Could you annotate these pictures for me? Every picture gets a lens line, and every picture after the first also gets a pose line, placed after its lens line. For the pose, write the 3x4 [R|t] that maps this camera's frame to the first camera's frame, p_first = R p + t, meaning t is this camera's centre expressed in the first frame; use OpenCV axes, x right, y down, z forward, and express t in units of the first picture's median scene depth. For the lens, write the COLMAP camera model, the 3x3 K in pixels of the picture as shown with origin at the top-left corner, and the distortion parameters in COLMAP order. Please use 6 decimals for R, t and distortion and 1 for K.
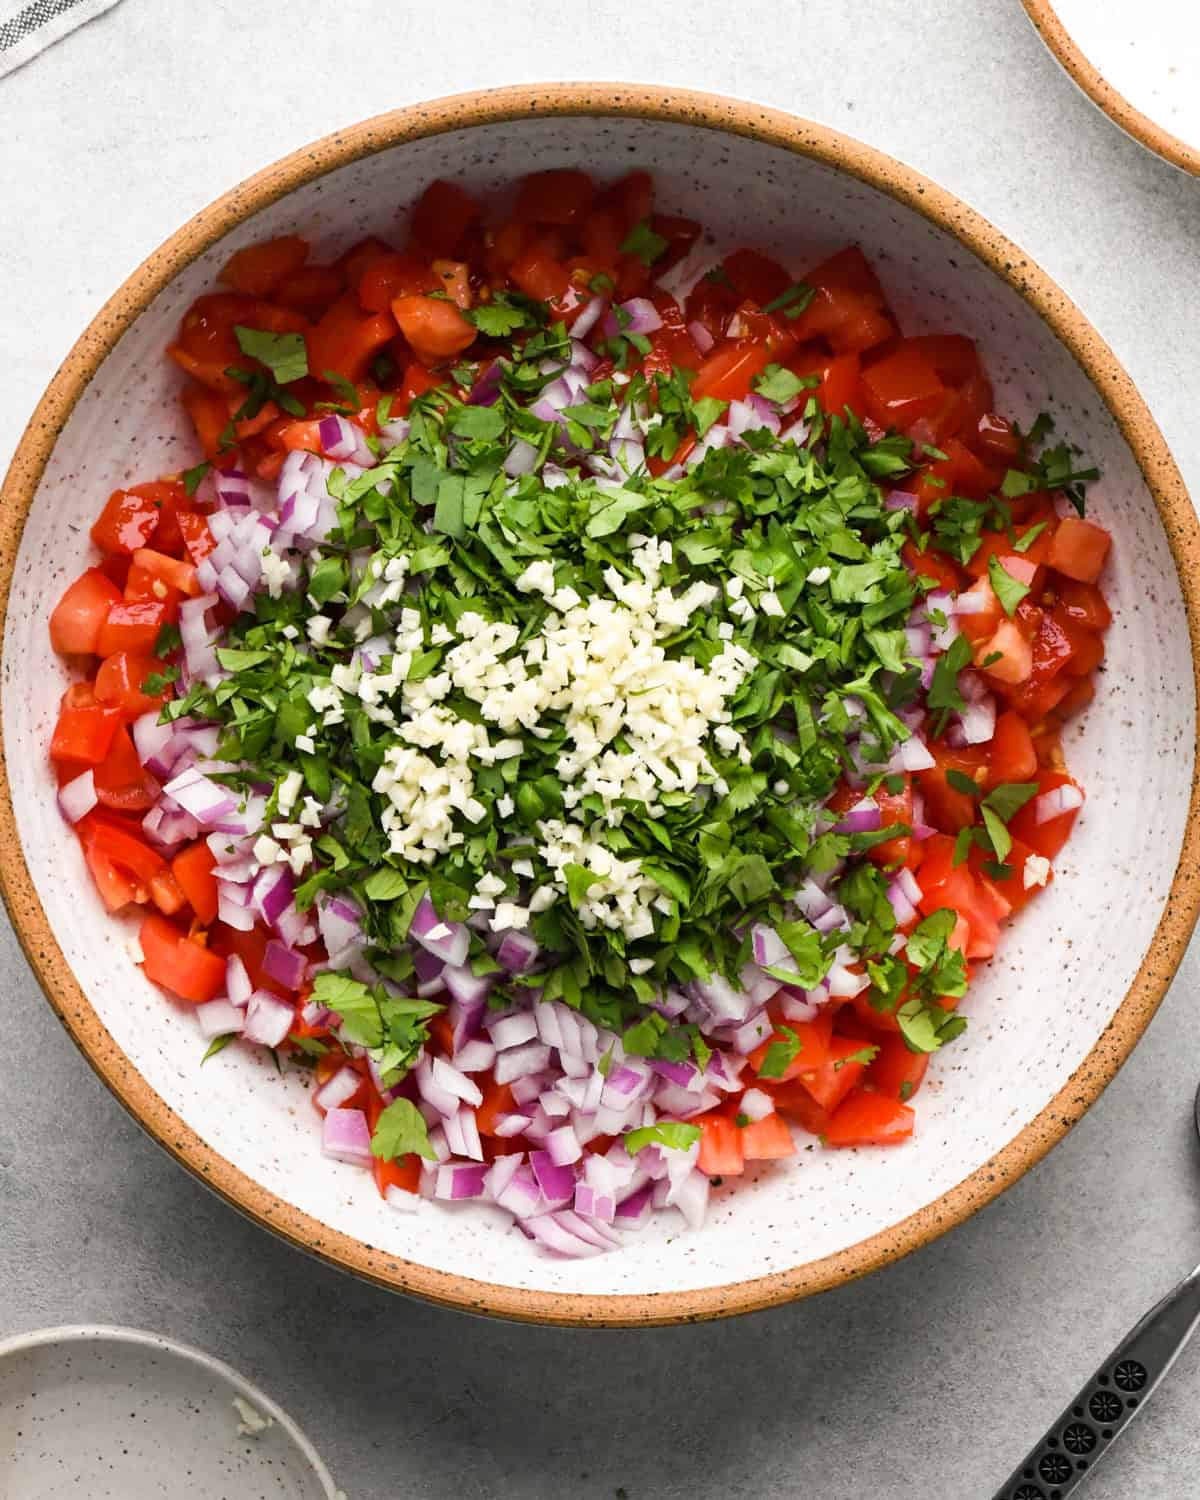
lens RADIAL K [[3062.8, 0, 580.6], [0, 3062.8, 667.4], [0, 0, 1]] dist [0.017060, 0.009936]
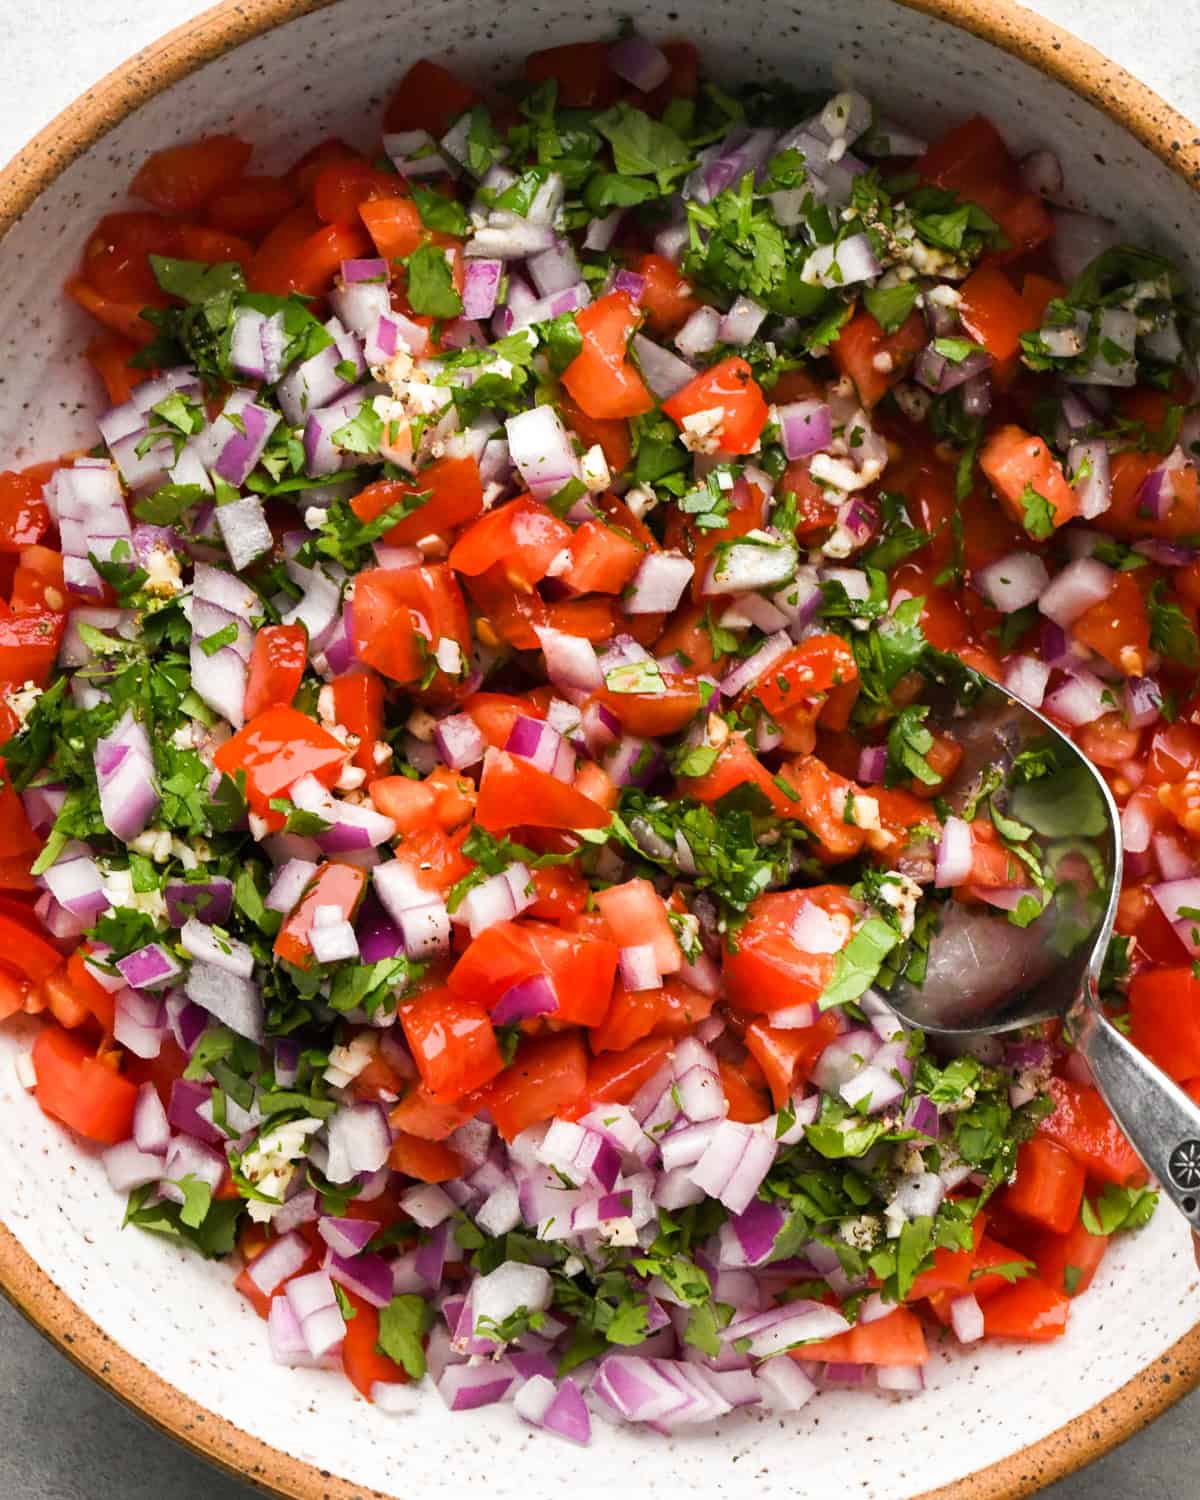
lens RADIAL K [[3194.9, 0, 606.1], [0, 3194.9, 708.9], [0, 0, 1]] dist [0.015212, 0.083040]
pose [[0.999622, -0.007876, -0.026341, 0.019876], [0.007251, 0.999692, -0.023739, 0.021794], [0.026520, 0.023539, 0.999371, 0.213502]]
